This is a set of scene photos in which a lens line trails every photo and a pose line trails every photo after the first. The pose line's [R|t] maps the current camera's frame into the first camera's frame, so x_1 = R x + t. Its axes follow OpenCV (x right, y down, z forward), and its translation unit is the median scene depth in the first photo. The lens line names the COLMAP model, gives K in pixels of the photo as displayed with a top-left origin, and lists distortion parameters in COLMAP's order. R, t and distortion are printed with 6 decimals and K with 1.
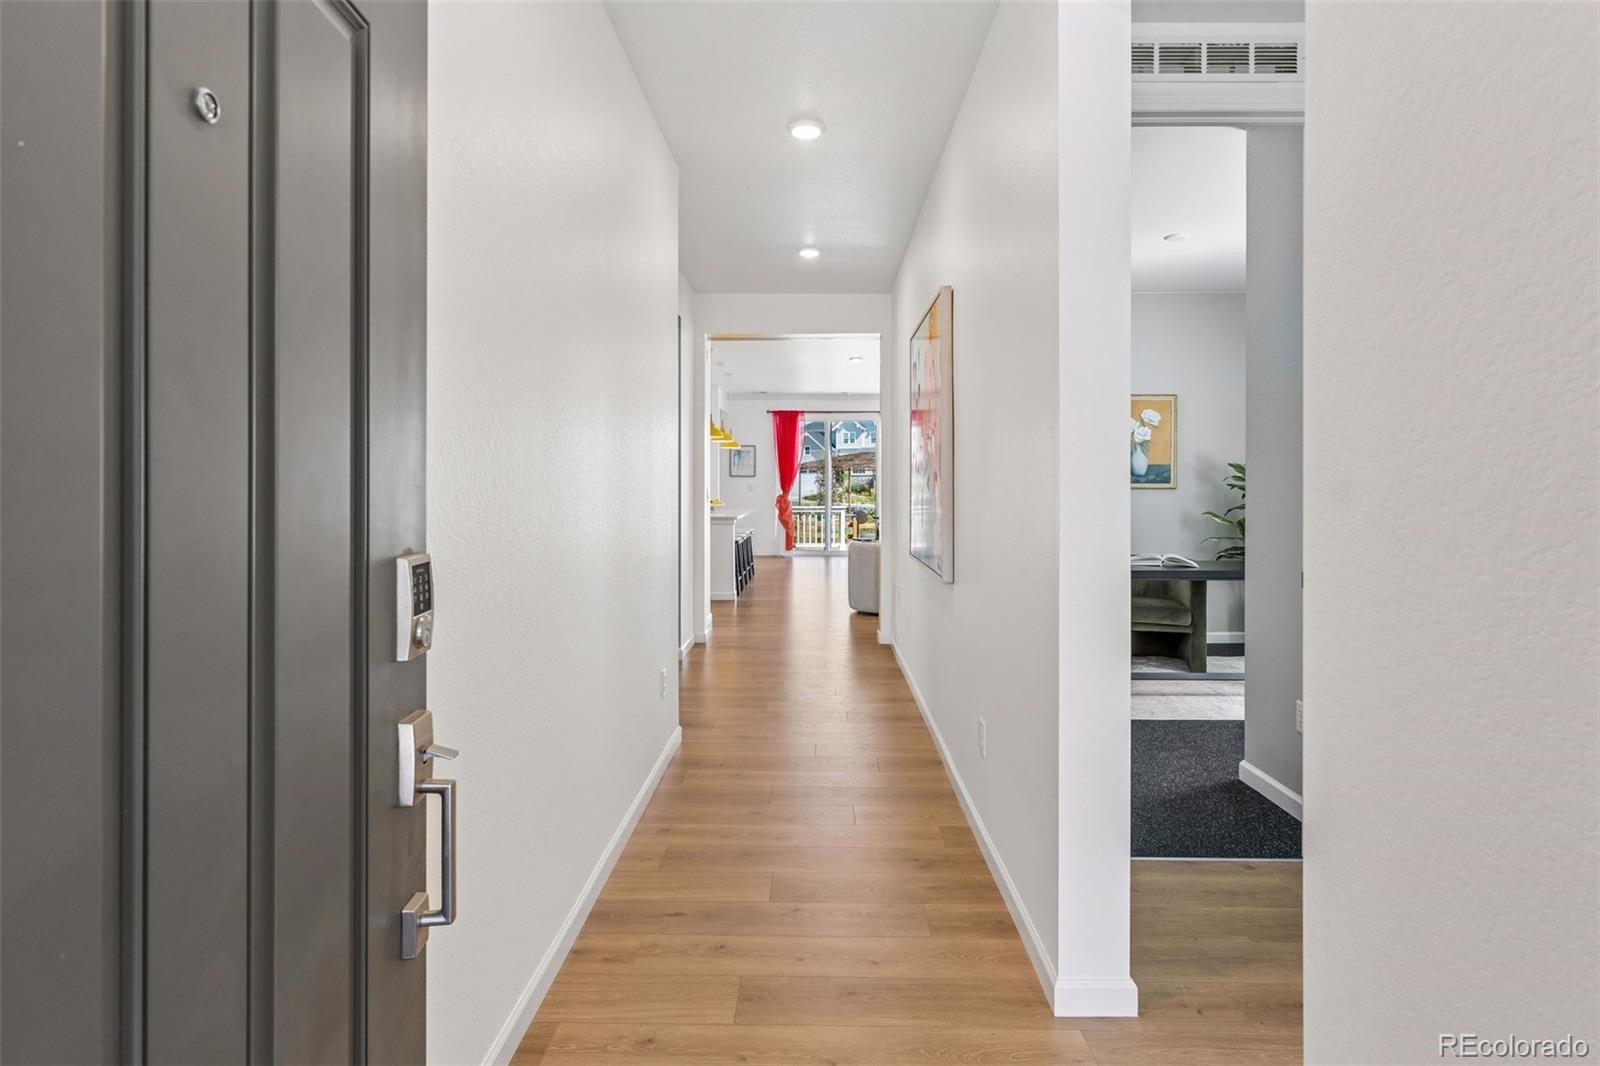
lens RADIAL K [[877.1, 0, 794.5], [0, 877.1, 485.3], [0, 0, 1]] dist [0.000854, 0.000091]
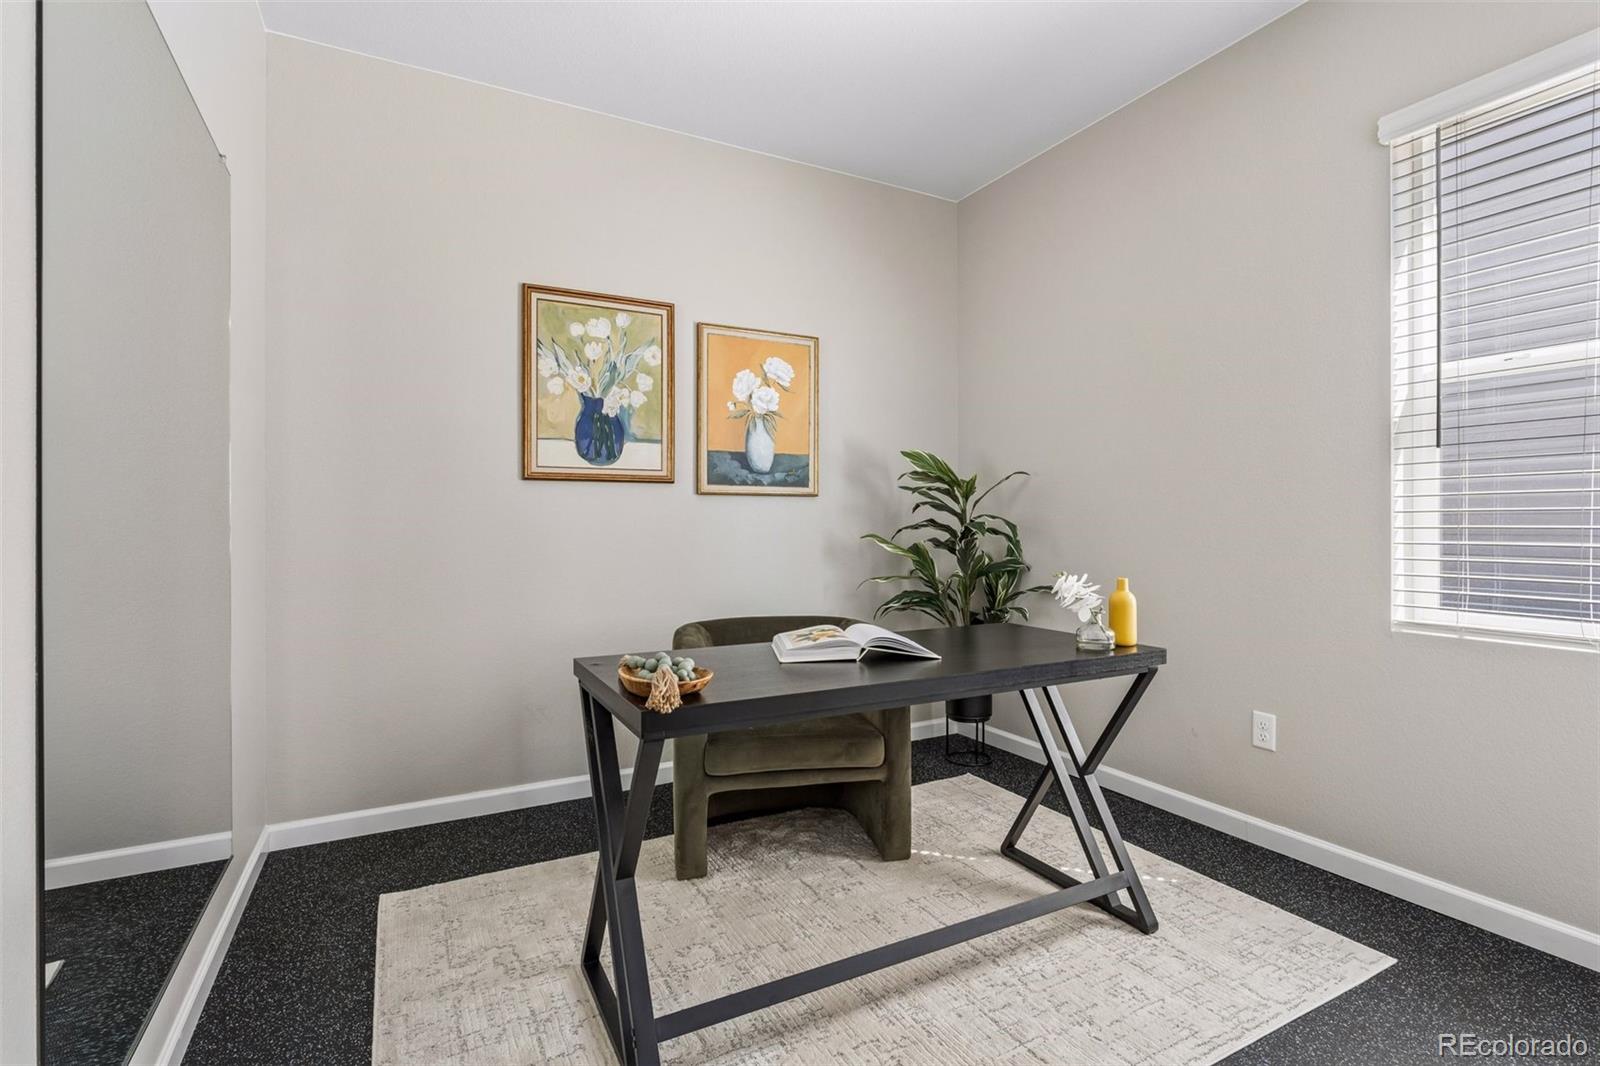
lens RADIAL K [[775.4, 0, 802.1], [0, 775.4, 528.0], [0, 0, 1]] dist [0.000836, 0.000011]
pose [[0.877115, -0.003494, 0.480268, 0.174922], [0.001324, 0.999987, 0.004858, 0.022853], [-0.480279, -0.003625, 0.877108, 0.546100]]
